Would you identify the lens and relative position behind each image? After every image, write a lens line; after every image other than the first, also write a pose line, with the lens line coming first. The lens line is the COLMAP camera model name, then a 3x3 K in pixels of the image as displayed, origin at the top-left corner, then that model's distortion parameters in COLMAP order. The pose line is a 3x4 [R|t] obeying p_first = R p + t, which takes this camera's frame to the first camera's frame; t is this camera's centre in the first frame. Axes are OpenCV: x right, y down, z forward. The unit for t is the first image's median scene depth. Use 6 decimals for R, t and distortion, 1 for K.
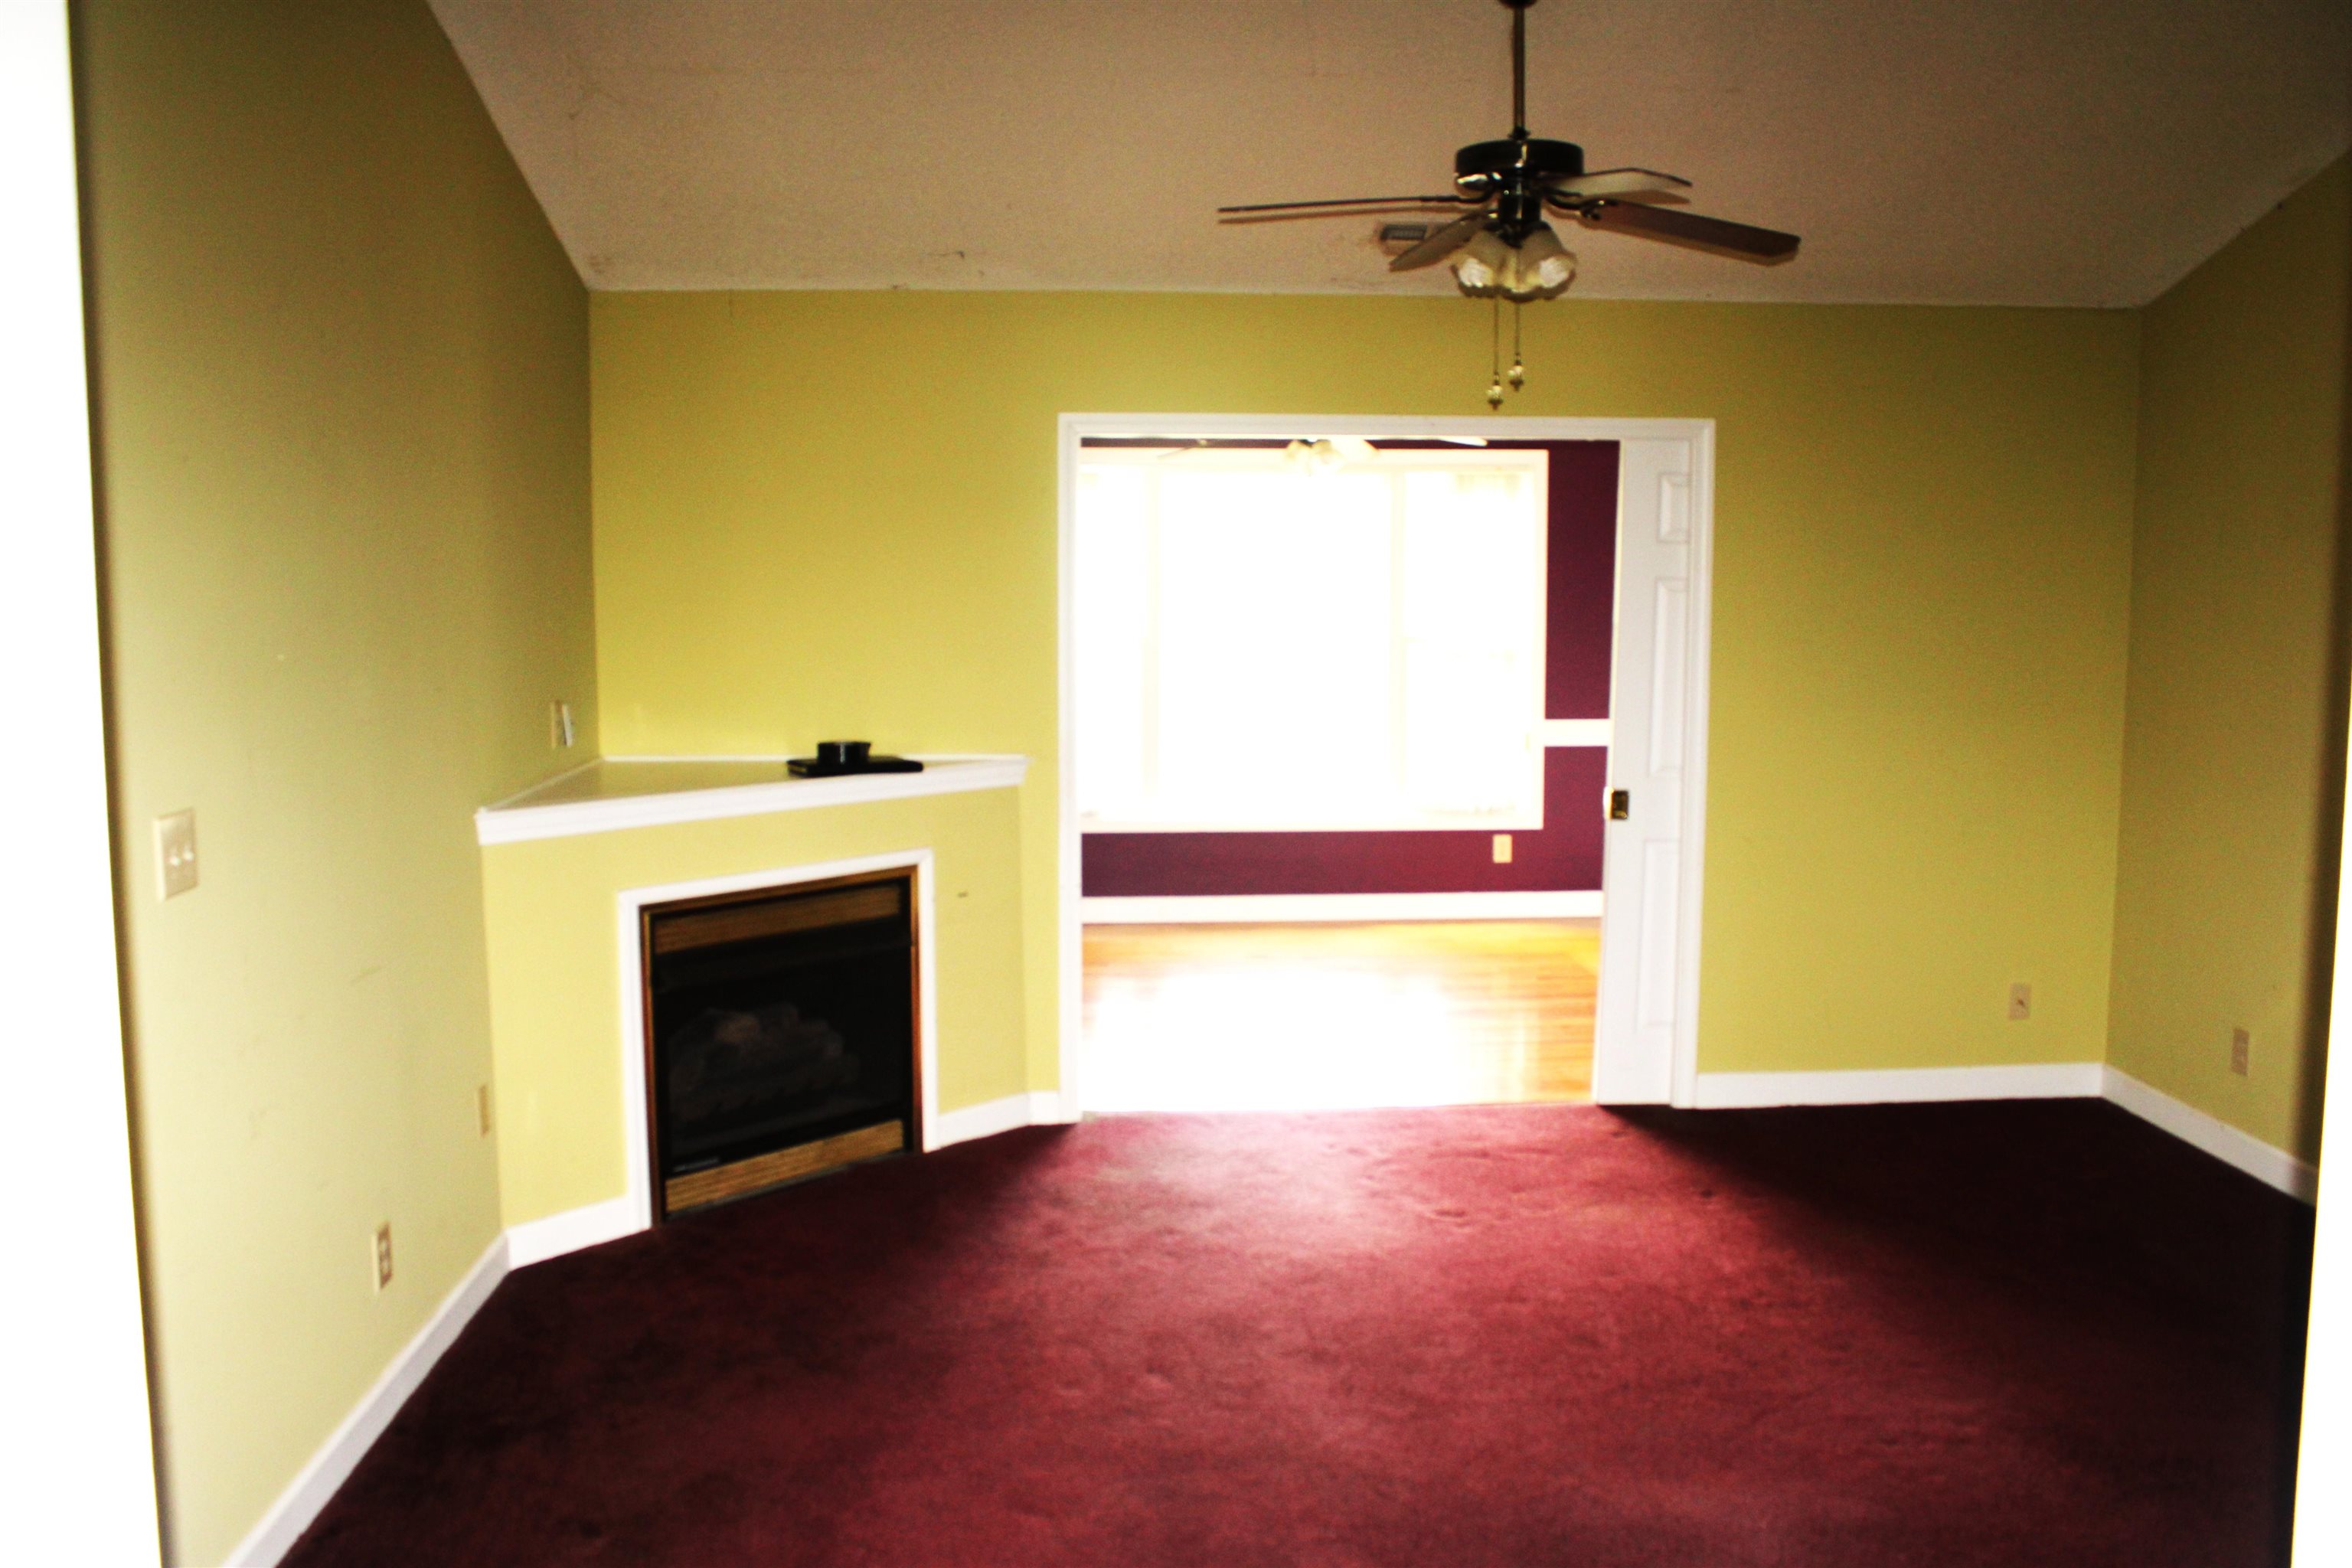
lens RADIAL K [[1998.2, 0, 1176.0], [0, 1998.2, 784.0], [0, 0, 1]] dist [-0.107825, 0.135223]
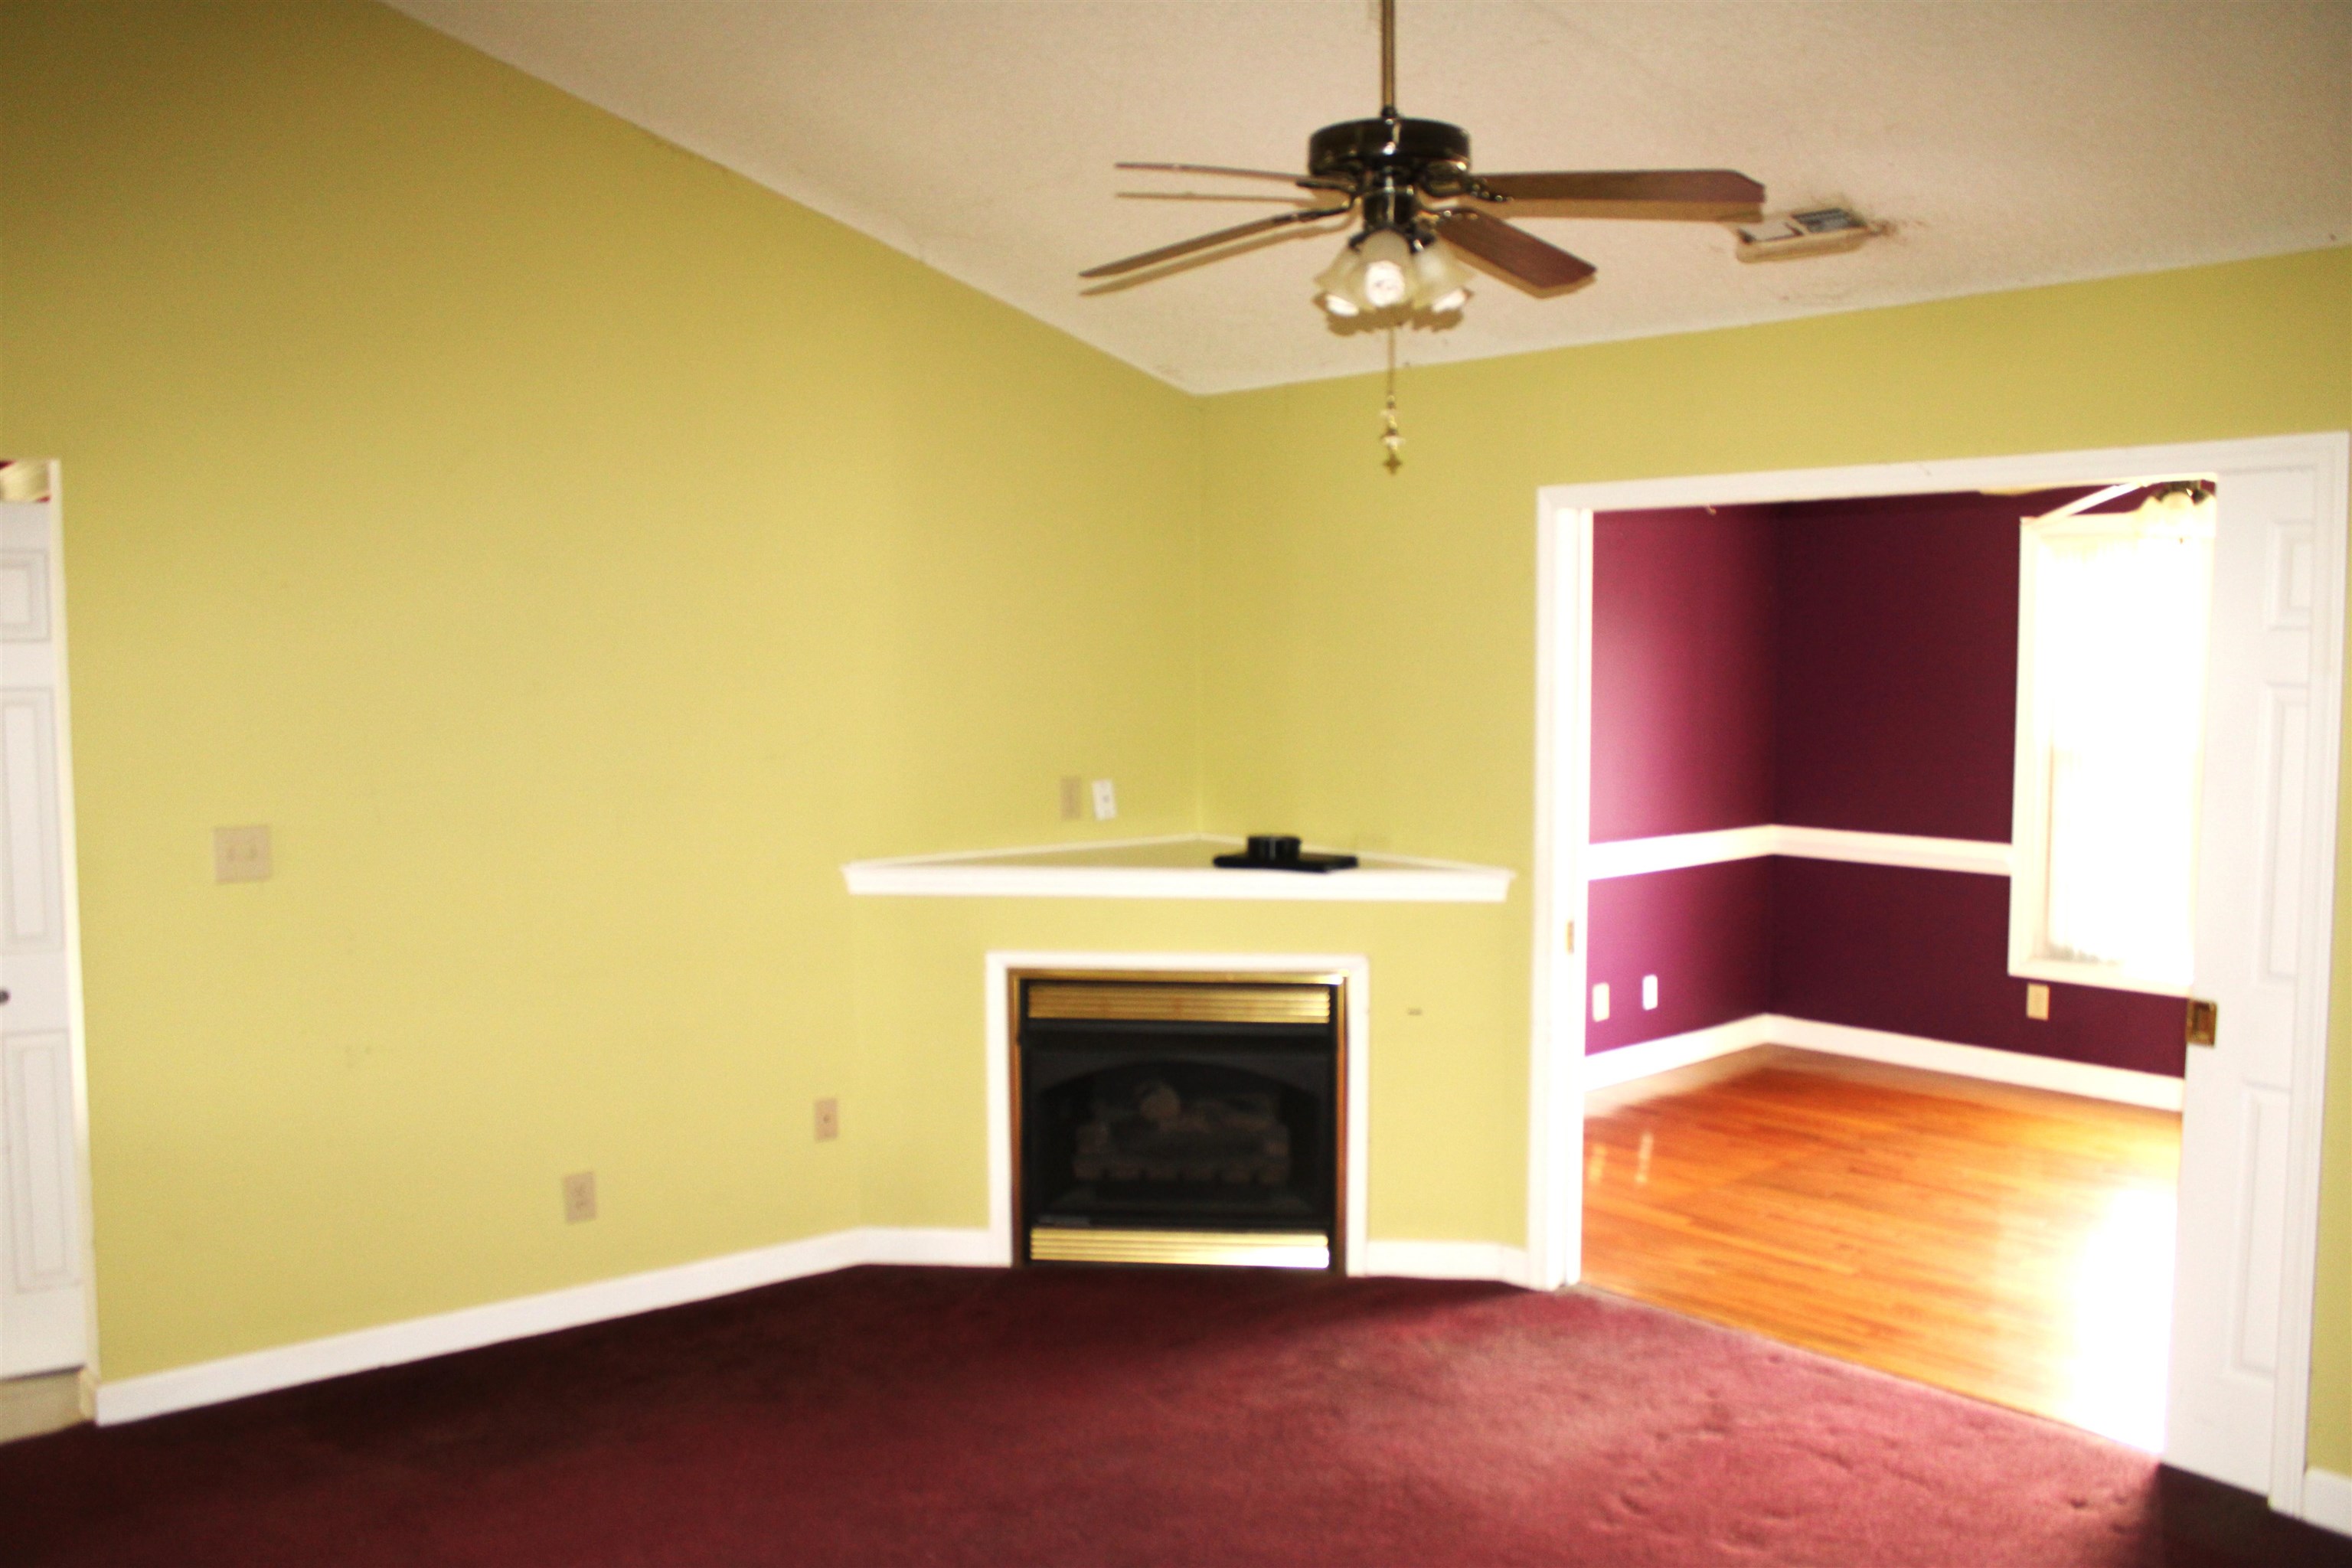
lens RADIAL K [[1998.2, 0, 1176.0], [0, 1998.2, 784.0], [0, 0, 1]] dist [-0.107825, 0.135223]
pose [[0.615878, 0.052088, -0.786118, 0.621123], [-0.086833, 0.996221, -0.002019, -0.043999], [0.783042, 0.069504, 0.618074, 0.378385]]
